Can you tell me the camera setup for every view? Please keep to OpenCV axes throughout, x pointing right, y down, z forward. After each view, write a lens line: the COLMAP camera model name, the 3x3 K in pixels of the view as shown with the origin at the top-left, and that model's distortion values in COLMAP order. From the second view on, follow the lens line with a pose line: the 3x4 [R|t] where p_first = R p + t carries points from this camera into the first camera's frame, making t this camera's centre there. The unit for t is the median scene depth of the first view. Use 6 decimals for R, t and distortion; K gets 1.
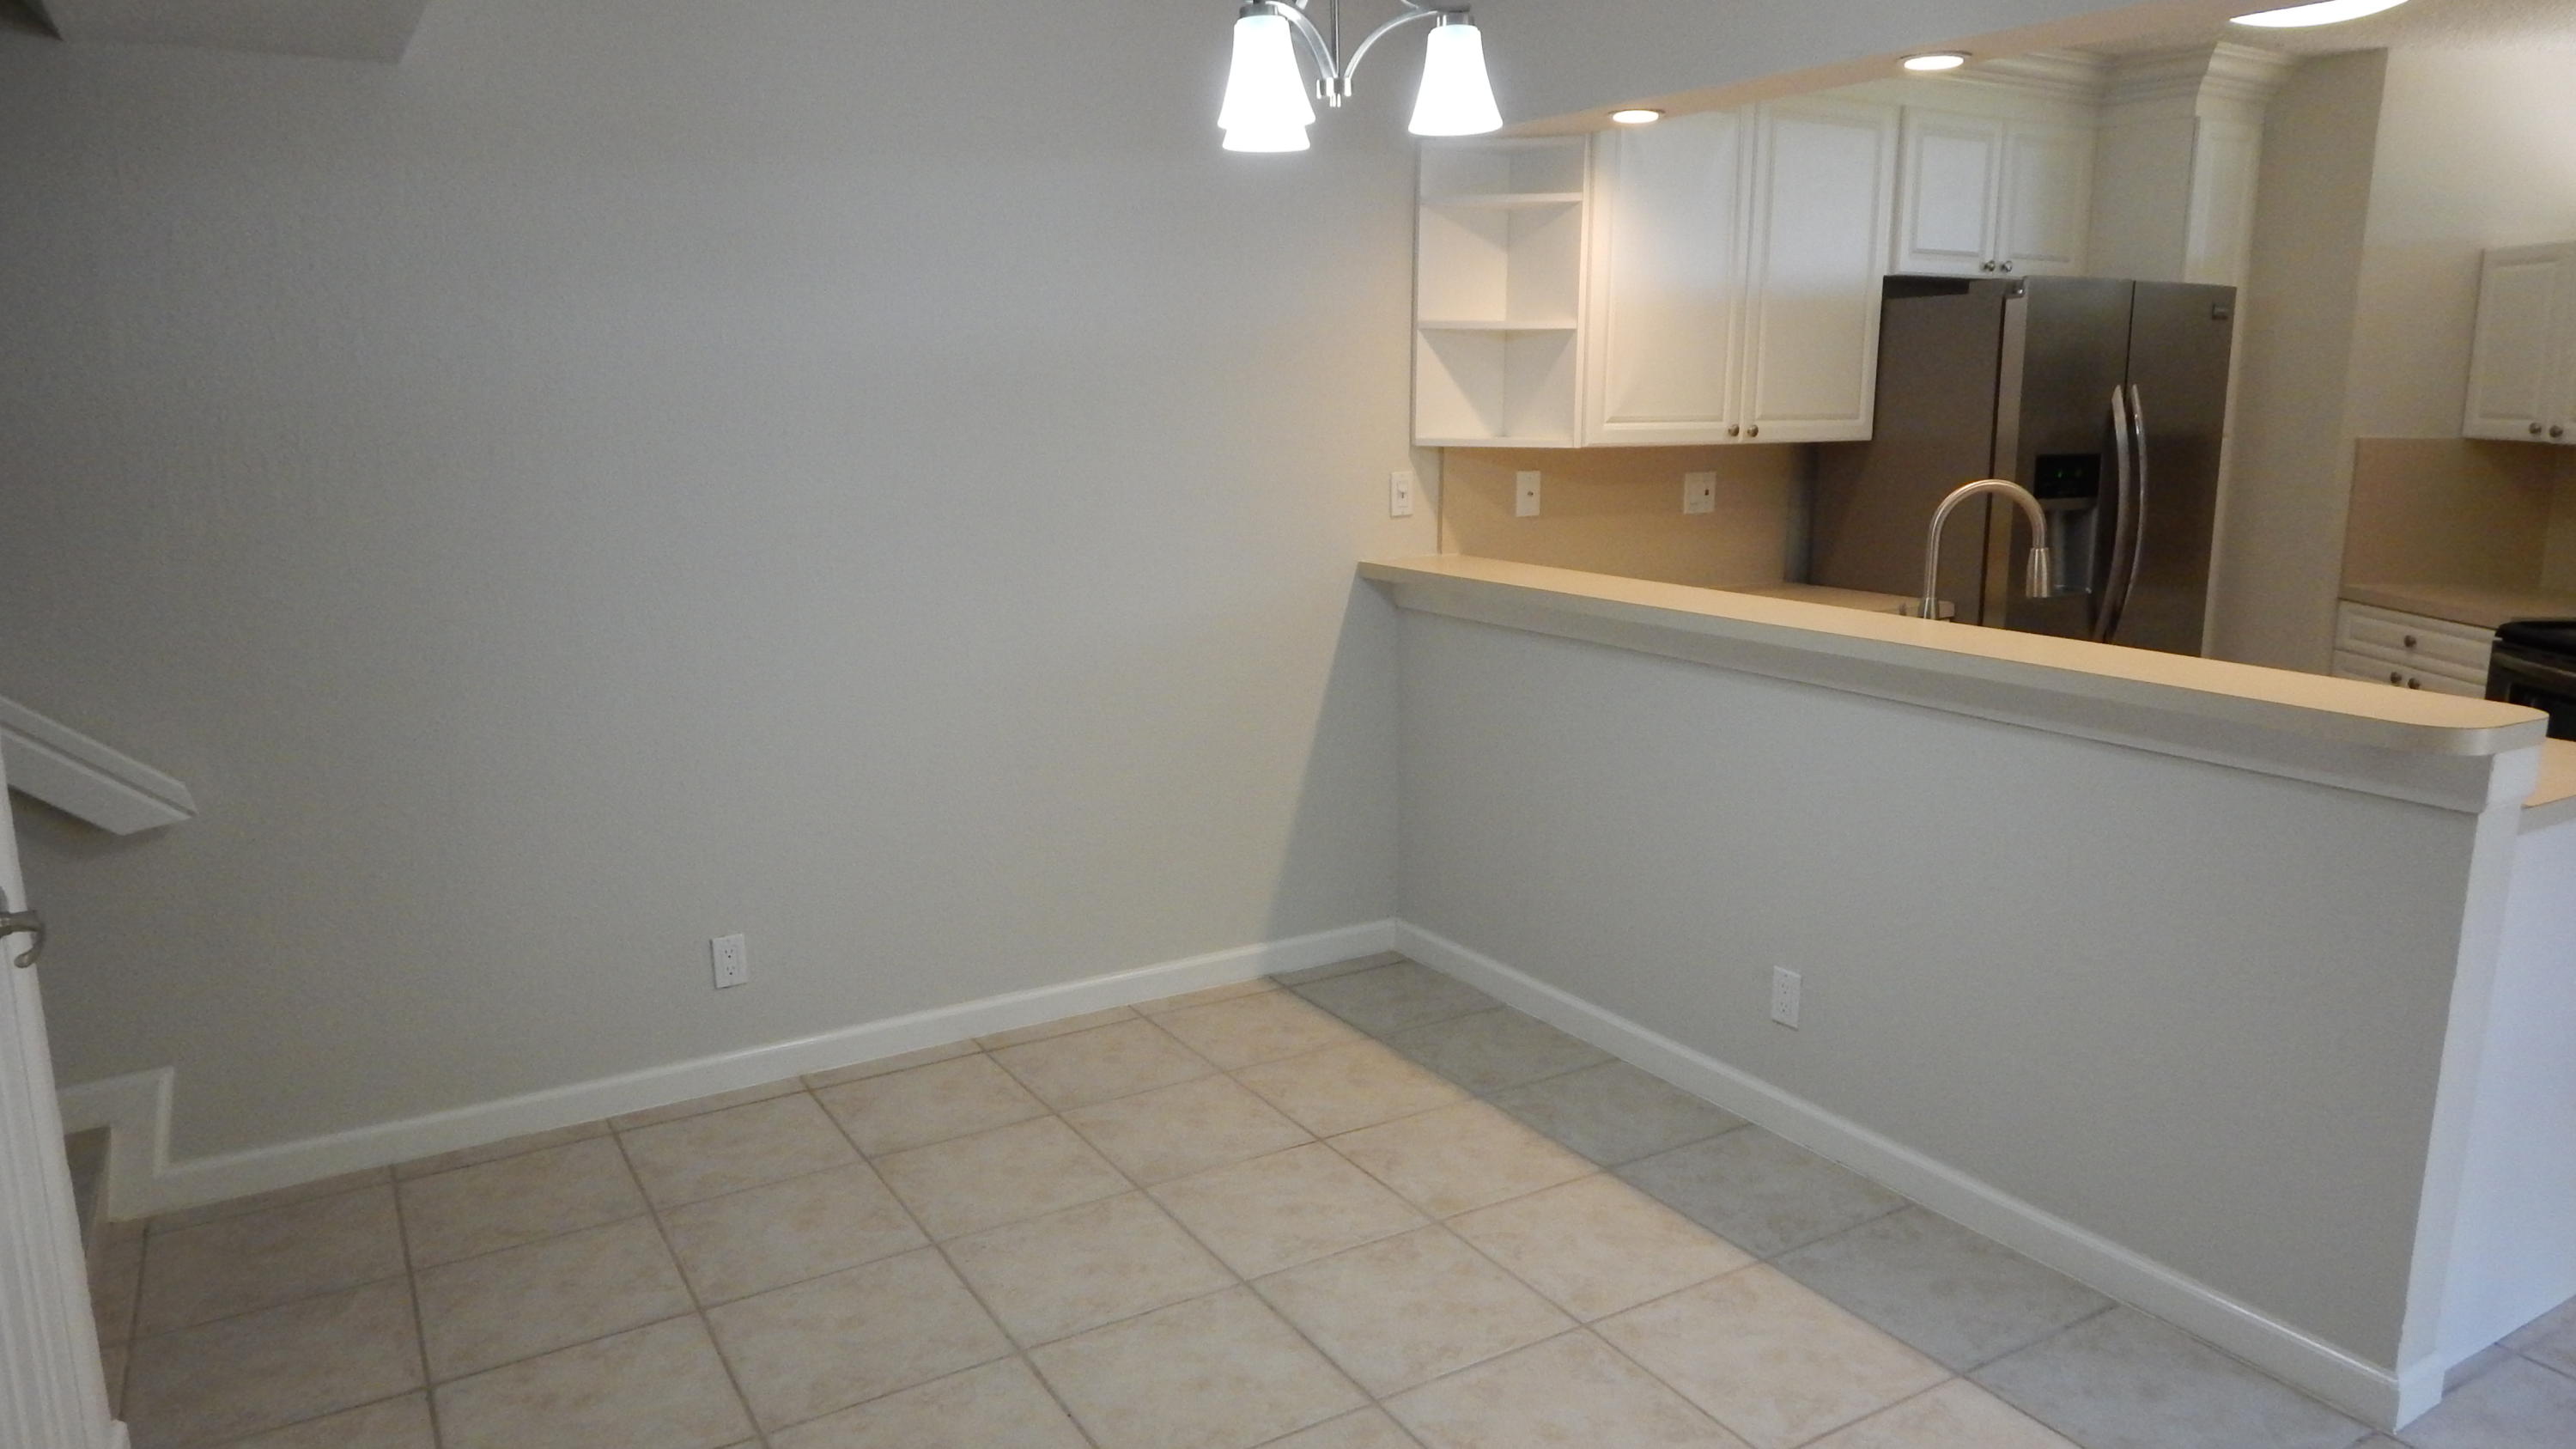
lens RADIAL K [[1689.7, 0, 1291.5], [0, 1689.7, 709.5], [0, 0, 1]] dist [-0.006954, -0.004914]
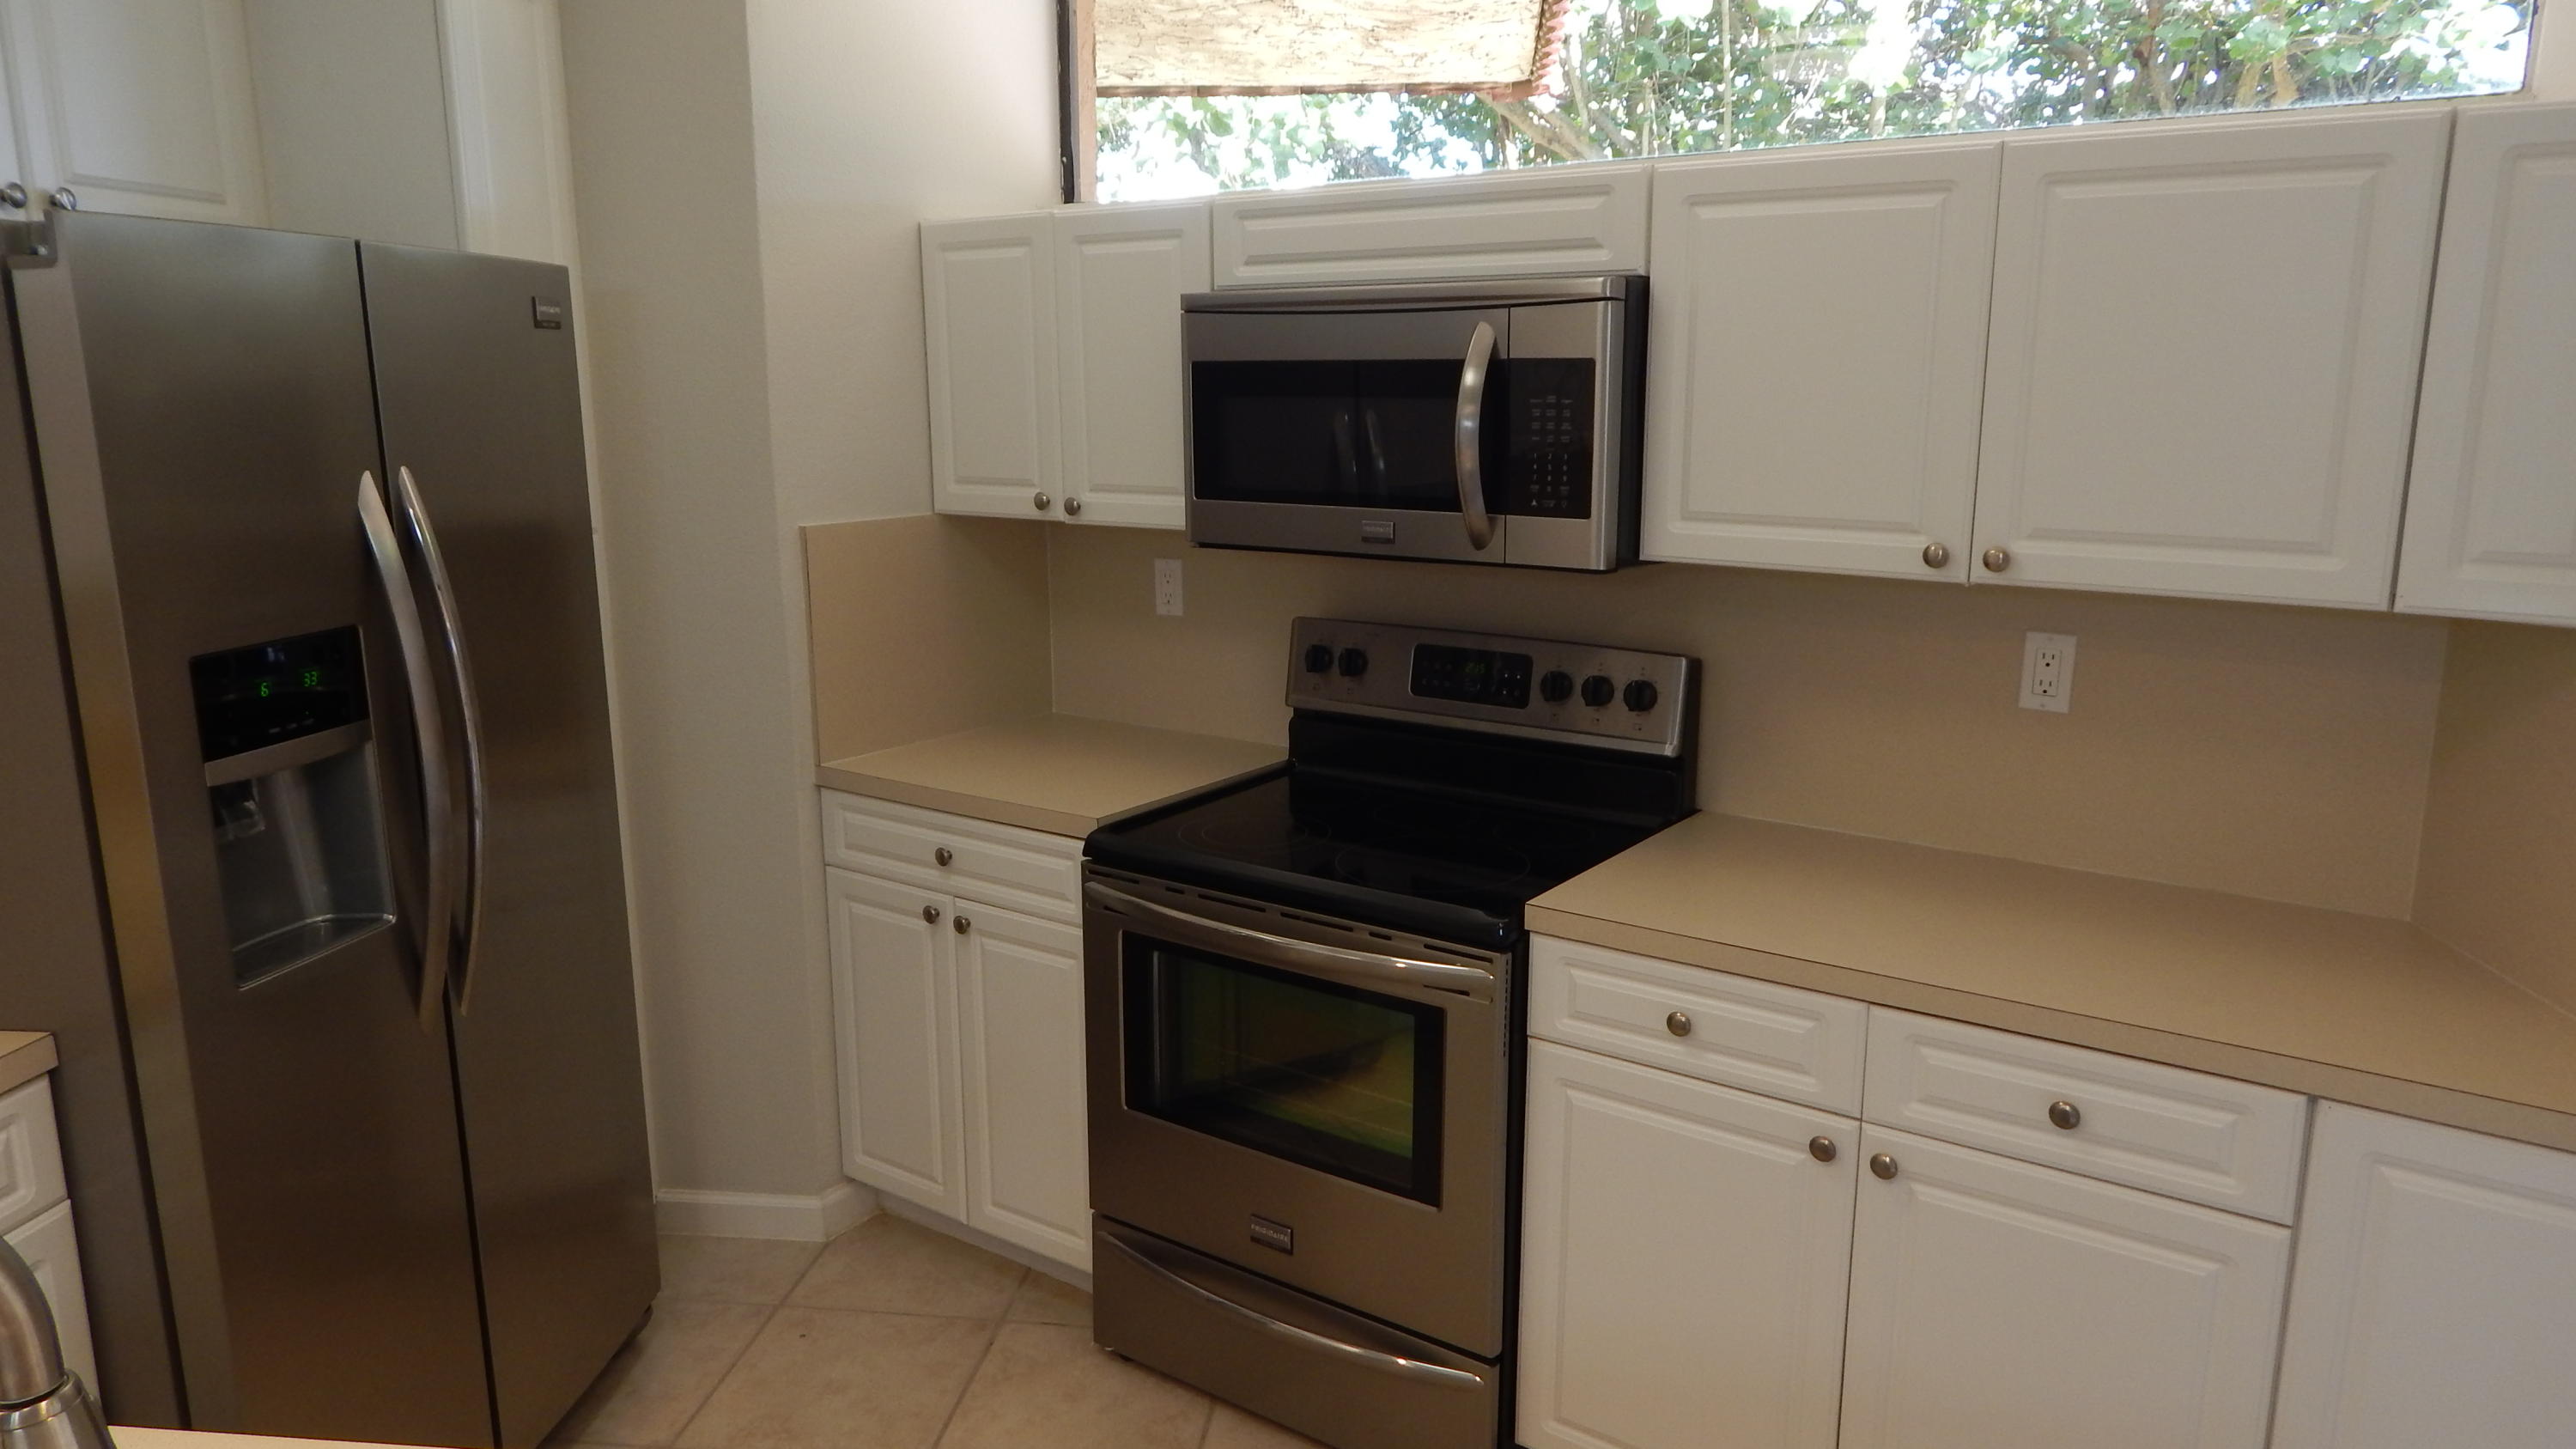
lens RADIAL K [[1689.7, 0, 1303.0], [0, 1689.7, 717.7], [0, 0, 1]] dist [-0.006954, -0.004914]
pose [[0.602568, -0.161302, 0.781597, 0.275665], [0.157148, 0.984169, 0.081955, -0.123685], [-0.782442, 0.073443, 0.618377, 0.524412]]
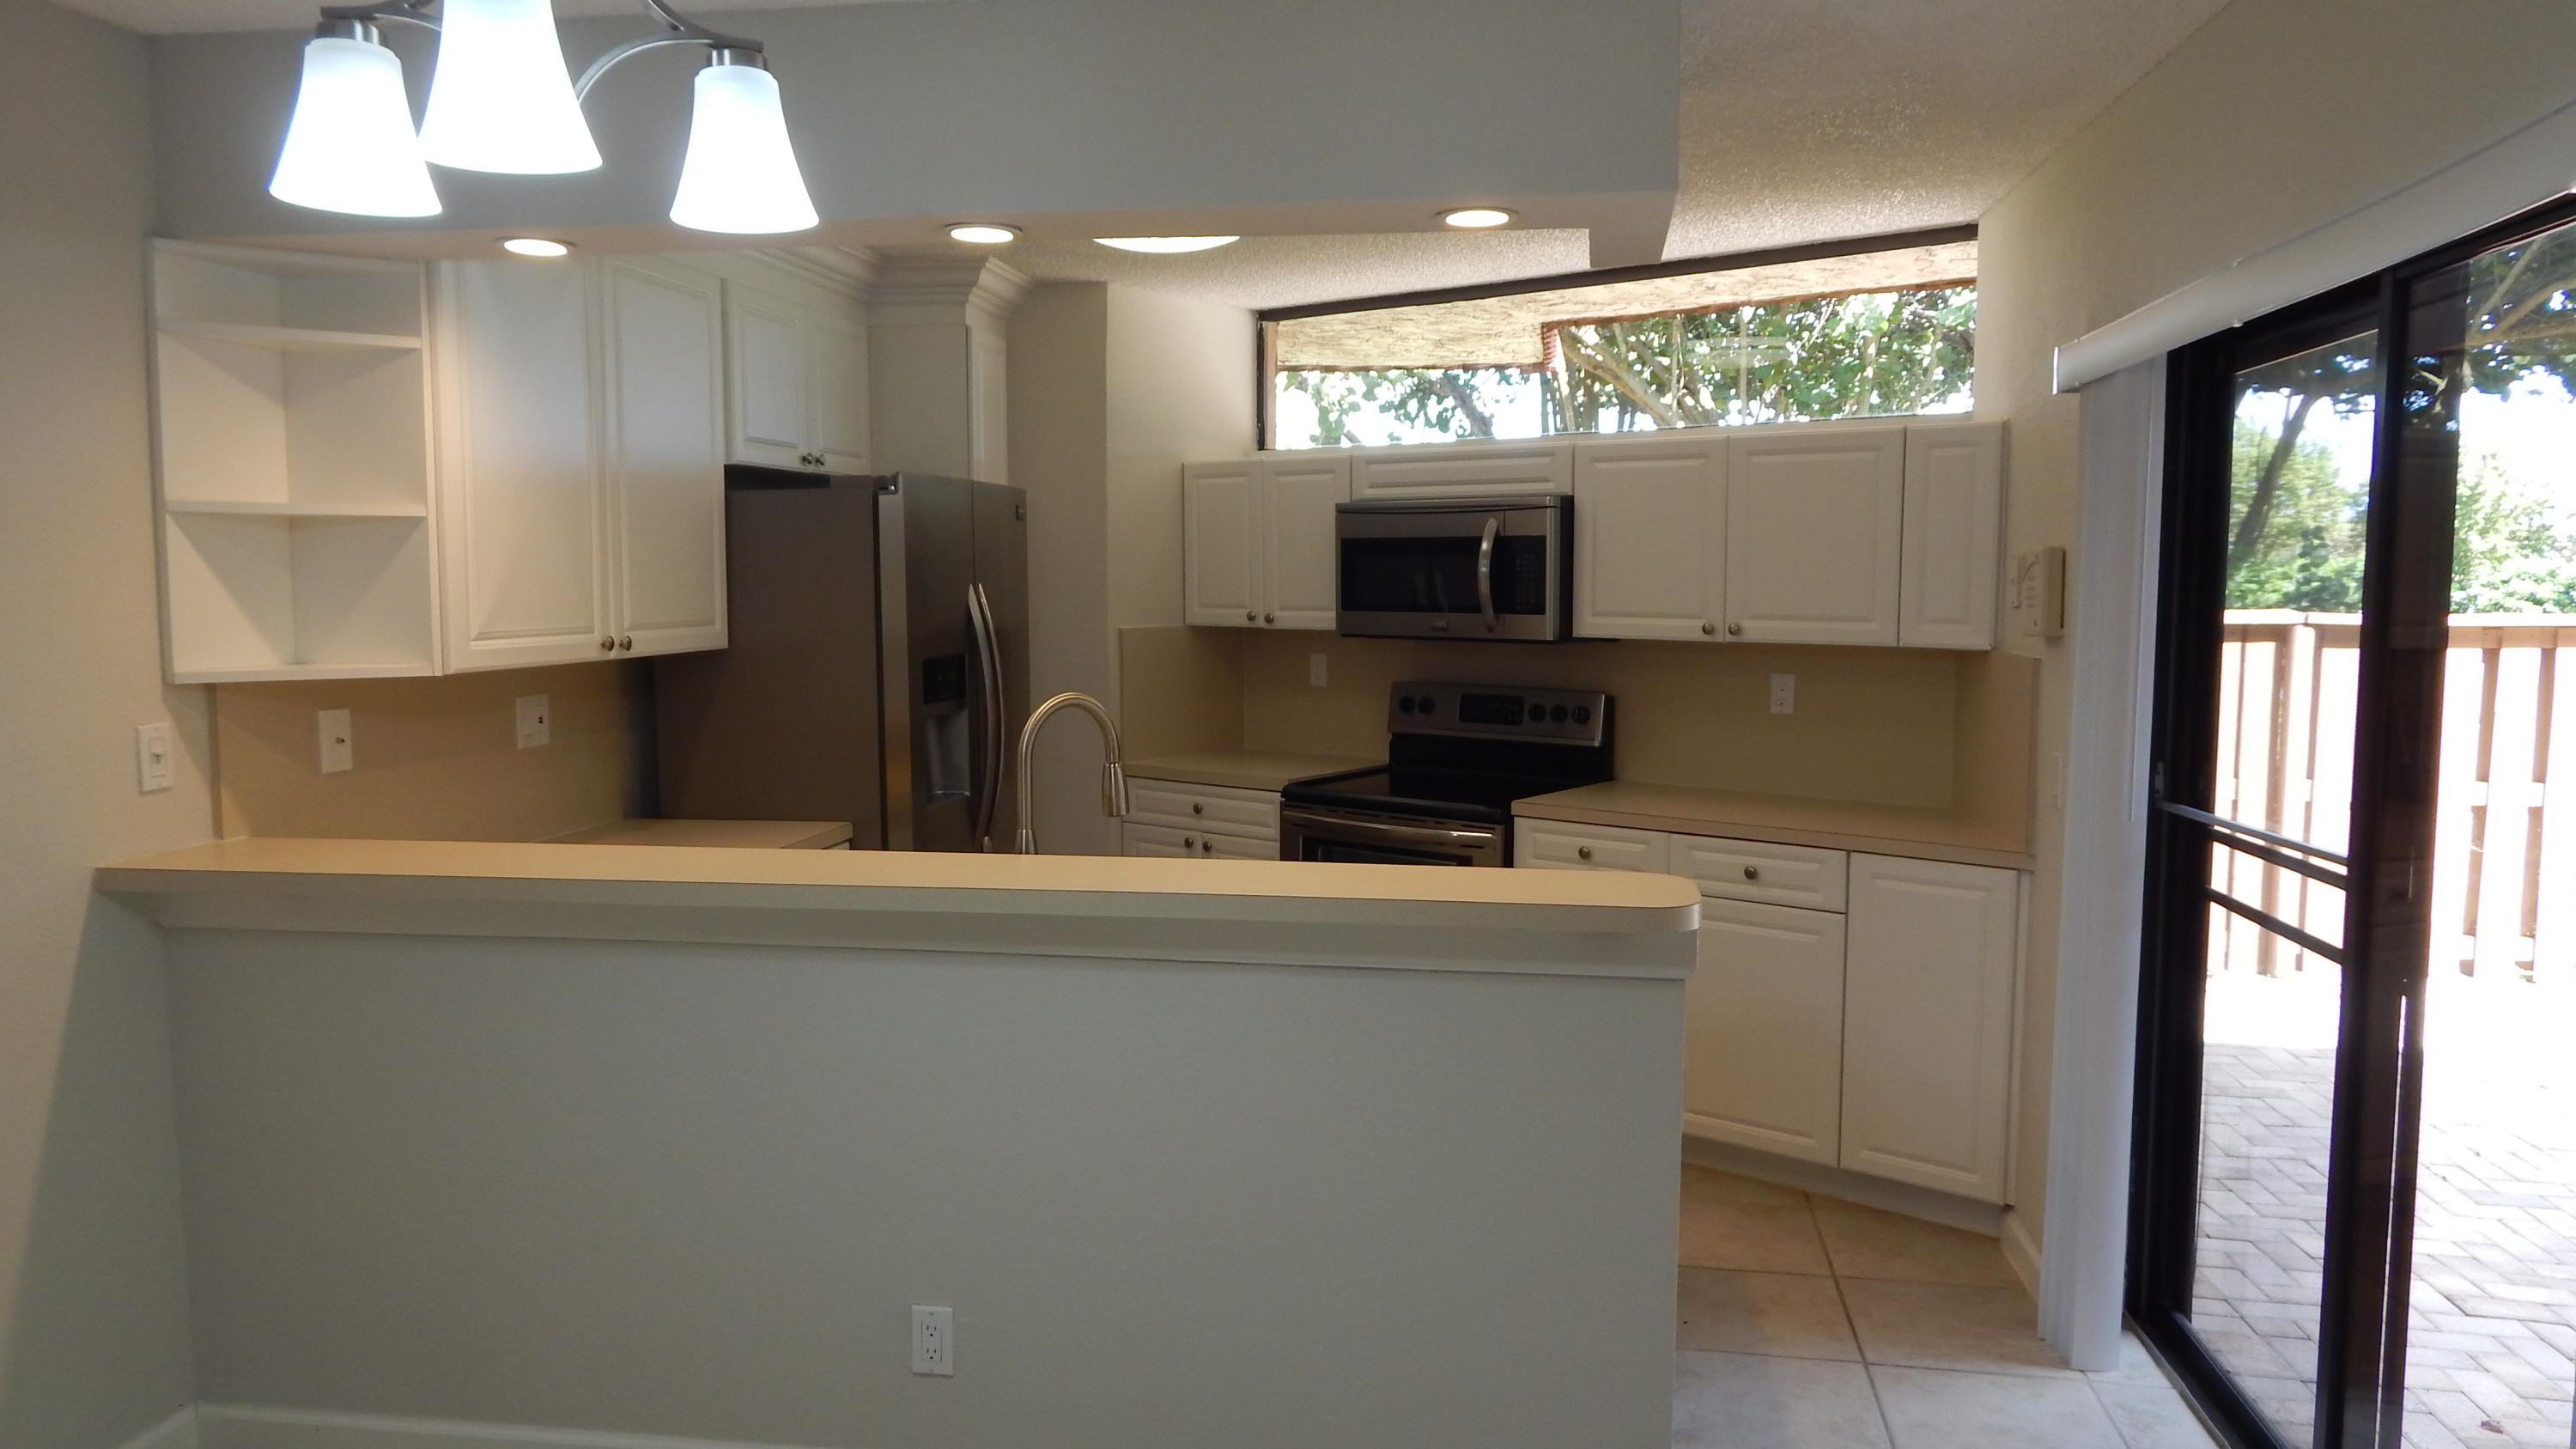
lens RADIAL K [[1689.7, 0, 1289.0], [0, 1689.7, 702.6], [0, 0, 1]] dist [-0.006954, -0.004914]
pose [[0.643850, -0.061860, 0.762647, -0.144944], [0.148352, 0.987905, -0.045112, -0.051645], [-0.750633, 0.142186, 0.645239, 0.232667]]
